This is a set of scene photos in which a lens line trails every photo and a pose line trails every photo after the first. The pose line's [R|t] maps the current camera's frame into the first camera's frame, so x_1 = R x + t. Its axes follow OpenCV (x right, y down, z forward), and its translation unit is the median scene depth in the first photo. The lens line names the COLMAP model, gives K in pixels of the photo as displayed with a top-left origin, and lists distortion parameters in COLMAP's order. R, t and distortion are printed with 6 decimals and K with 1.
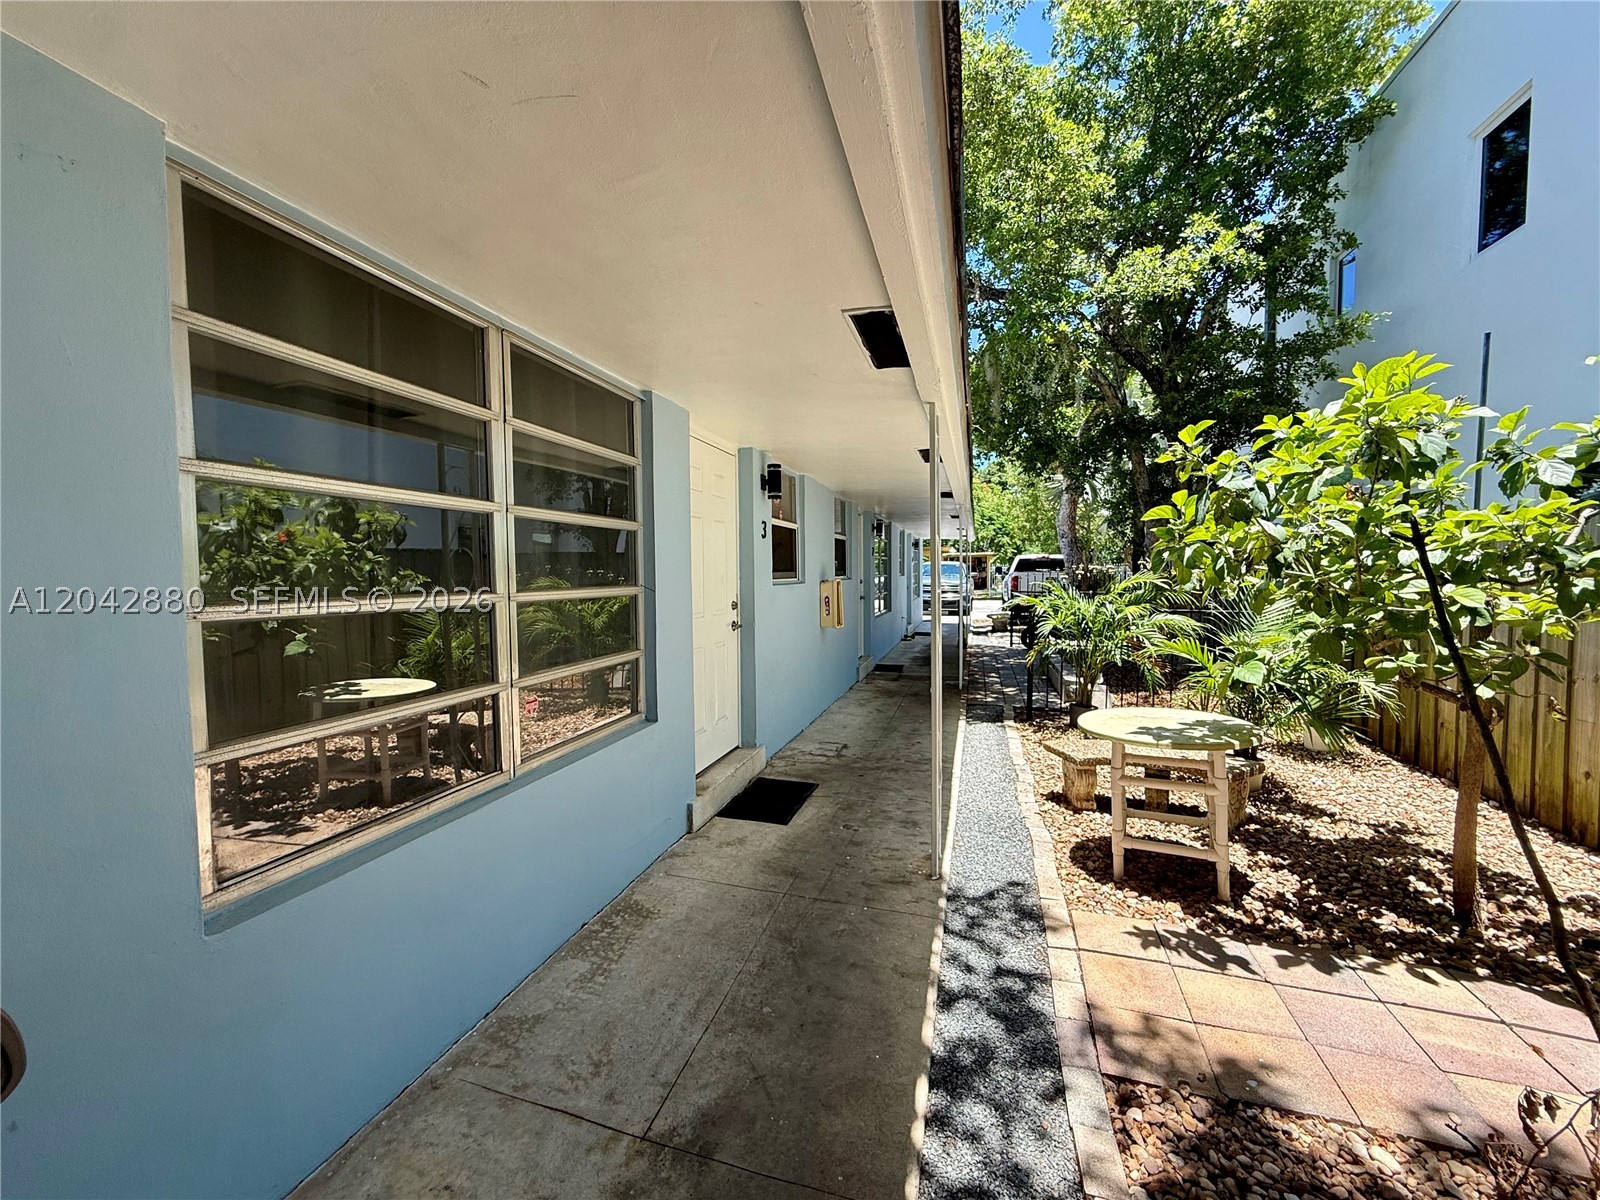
lens RADIAL K [[646.2, 0, 800.0], [0, 646.2, 600.0], [0, 0, 1]] dist [0.000206, 0.000069]
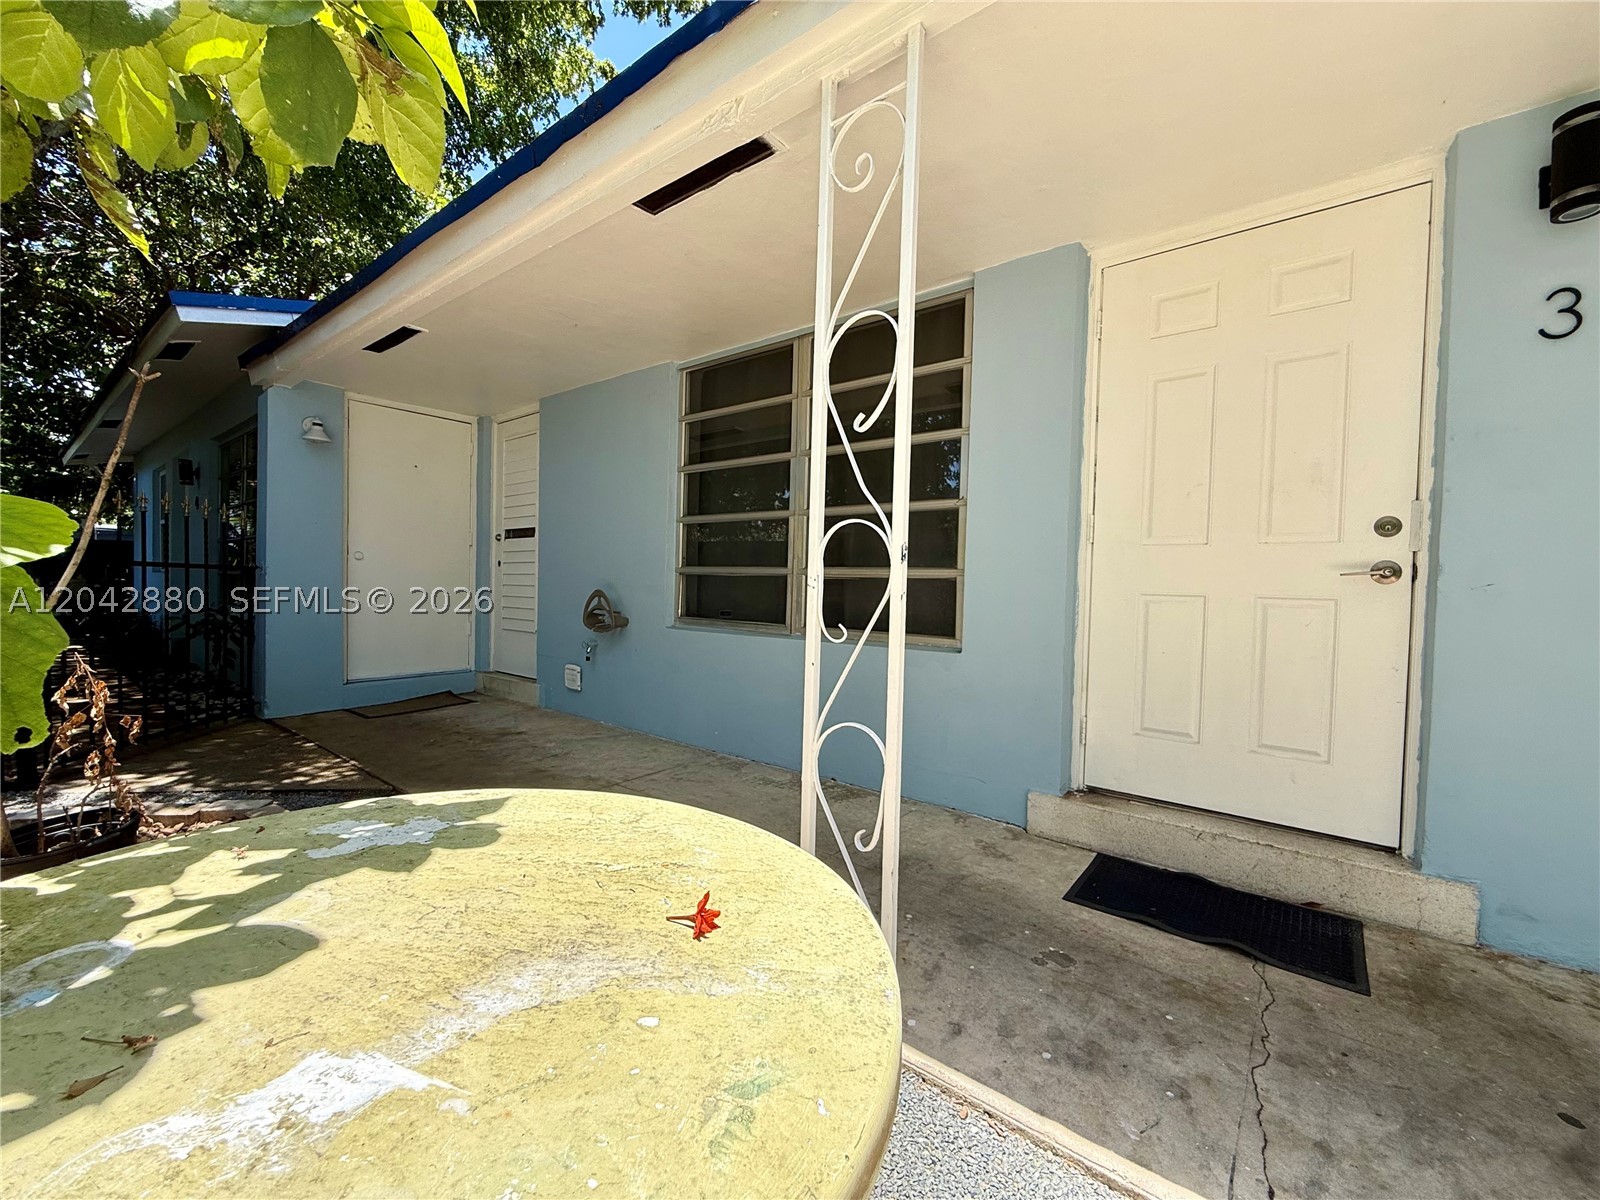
lens RADIAL K [[646.2, 0, 800.0], [0, 646.2, 600.0], [0, 0, 1]] dist [0.000206, 0.000069]
pose [[-0.383307, 0.015902, -0.923484, 0.513598], [-0.067383, 0.996706, 0.045131, 0.072315], [0.921160, 0.079526, -0.380973, 0.873120]]
